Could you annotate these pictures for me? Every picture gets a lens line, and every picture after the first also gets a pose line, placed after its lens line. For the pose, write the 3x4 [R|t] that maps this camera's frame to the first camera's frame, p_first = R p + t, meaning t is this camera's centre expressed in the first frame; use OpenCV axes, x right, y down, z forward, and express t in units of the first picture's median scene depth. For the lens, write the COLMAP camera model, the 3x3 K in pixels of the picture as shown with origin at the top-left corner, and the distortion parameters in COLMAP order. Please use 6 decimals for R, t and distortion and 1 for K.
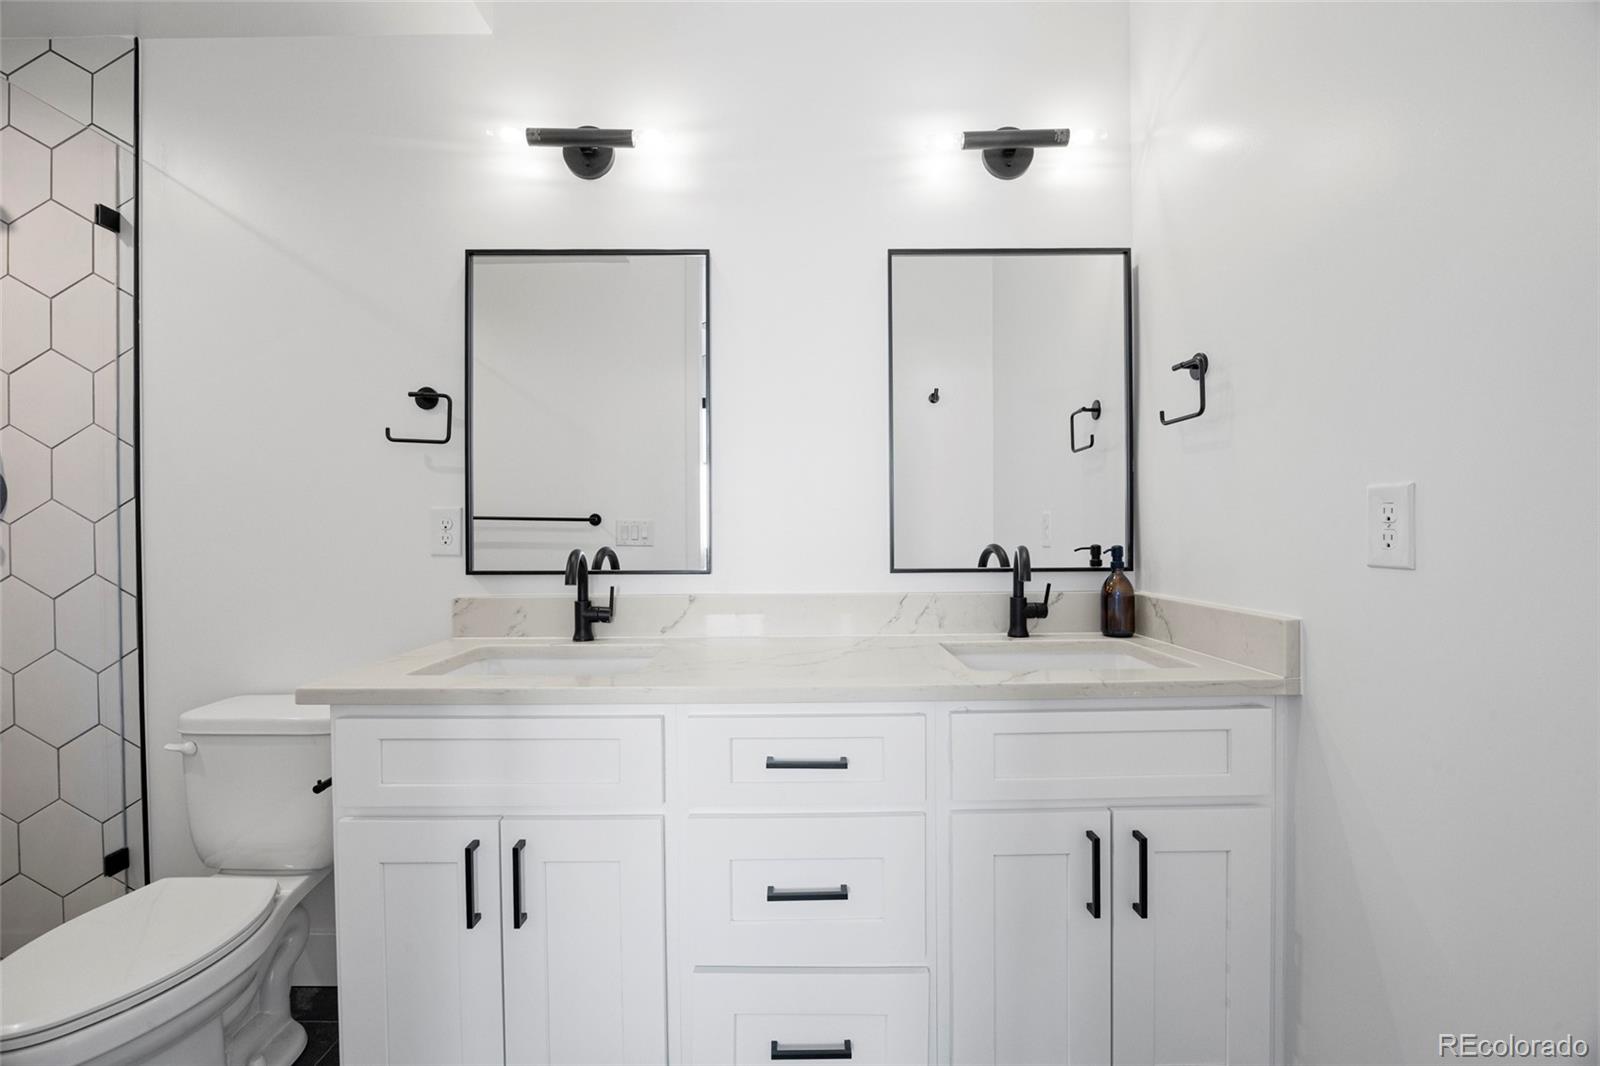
lens RADIAL K [[689.1, 0, 800.1], [0, 689.1, 535.5], [0, 0, 1]] dist [-0.012557, 0.000212]
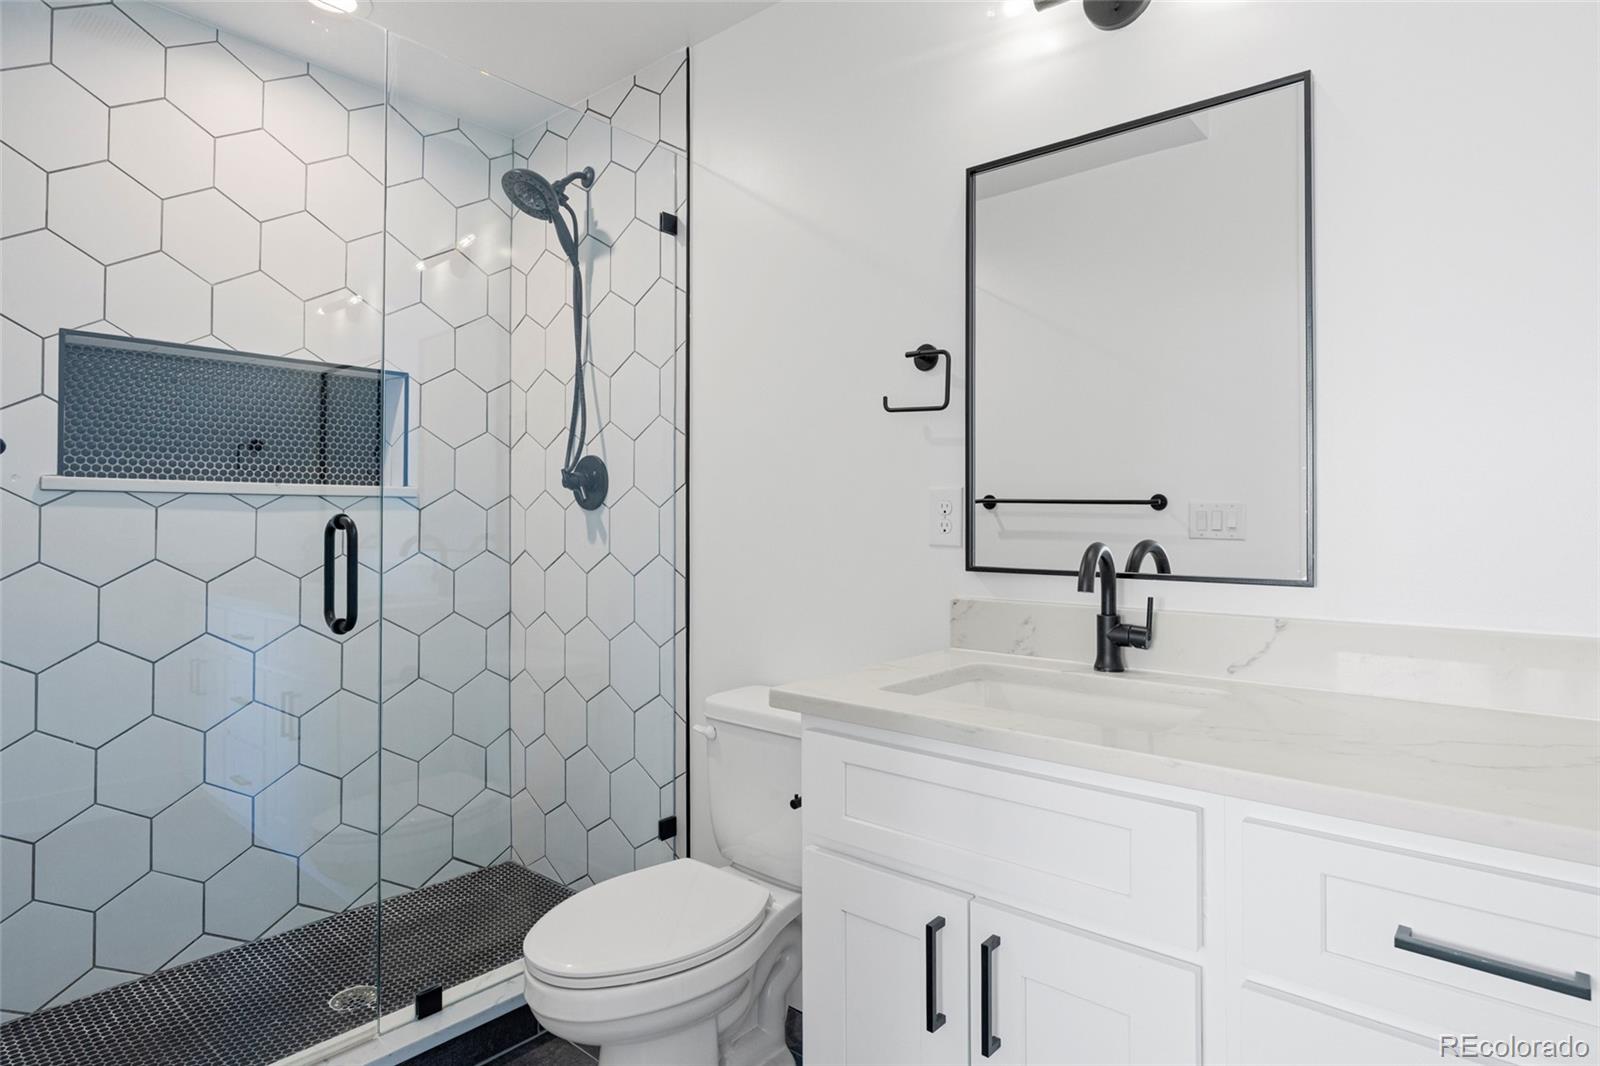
lens RADIAL K [[863.9, 0, 801.1], [0, 863.9, 507.8], [0, 0, 1]] dist [-0.004557, -0.000243]
pose [[0.754533, -0.002583, -0.656257, 0.032582], [-0.009306, 0.999850, -0.014634, -0.000102], [0.656196, 0.017149, 0.754395, 0.112197]]
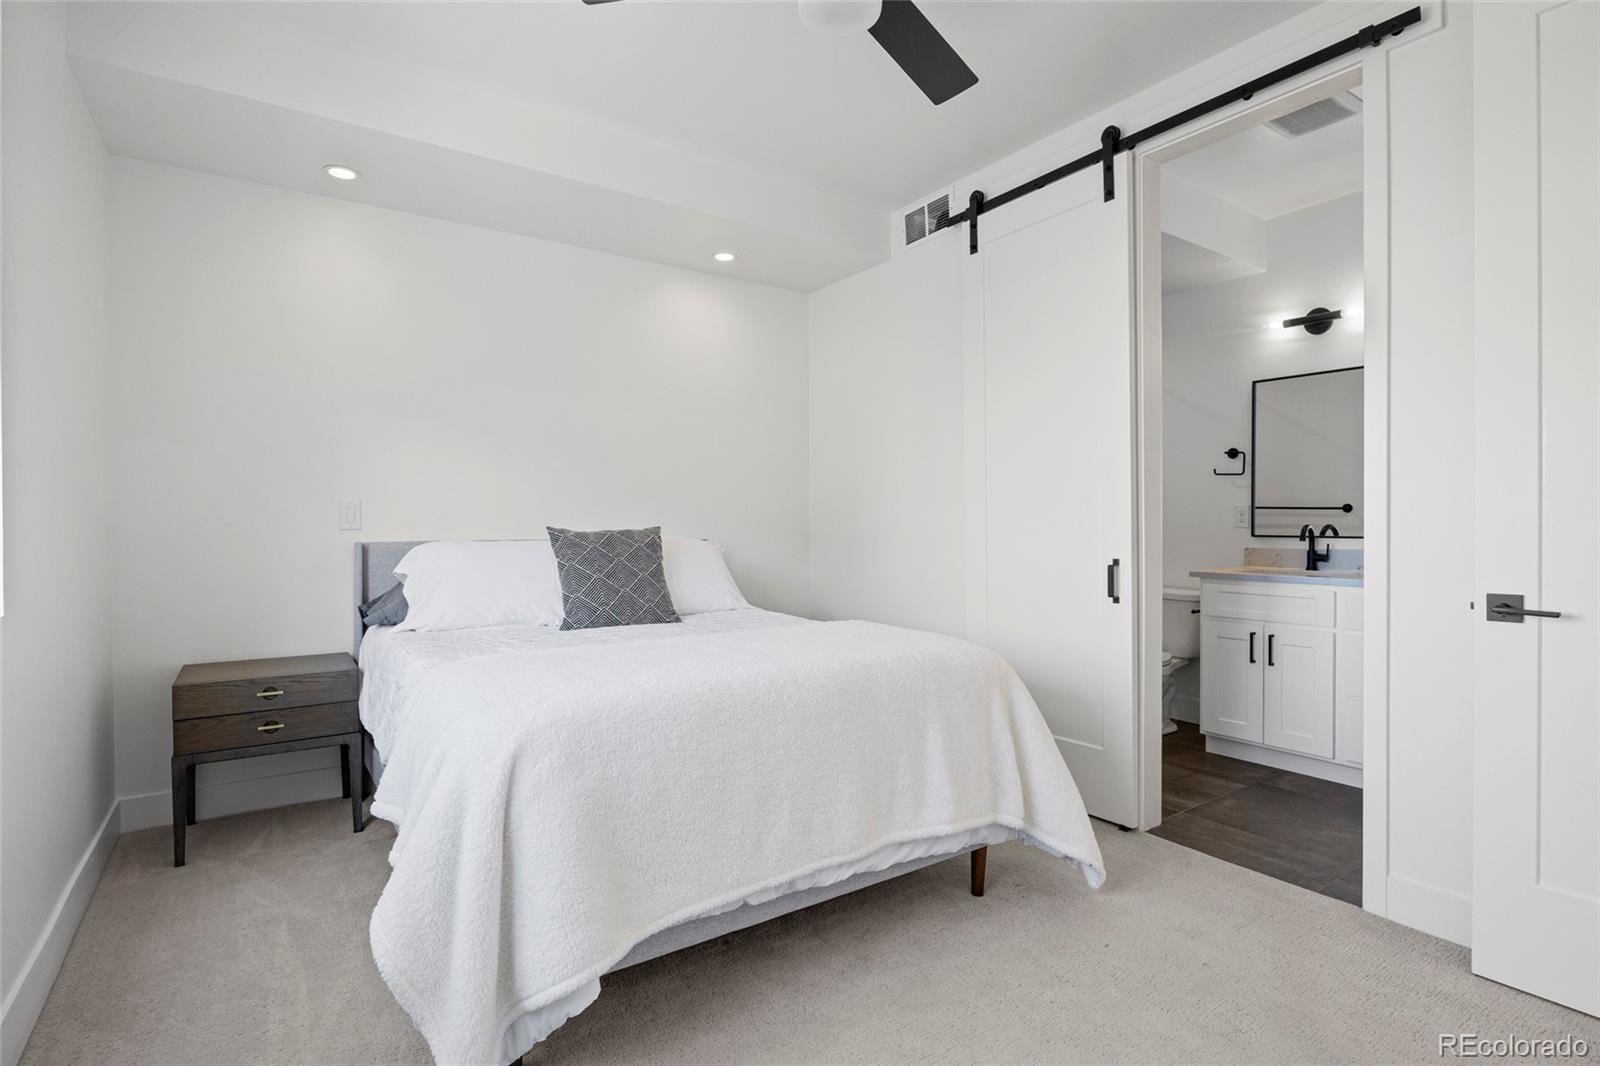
lens RADIAL K [[804.1, 0, 800.0], [0, 804.1, 533.0], [0, 0, 1]] dist [-0.001262, -0.000094]
pose [[0.572029, 0.012007, -0.820145, 0.752676], [-0.003809, 0.999921, 0.011982, 0.022487], [0.820224, -0.003730, 0.572030, -1.564216]]
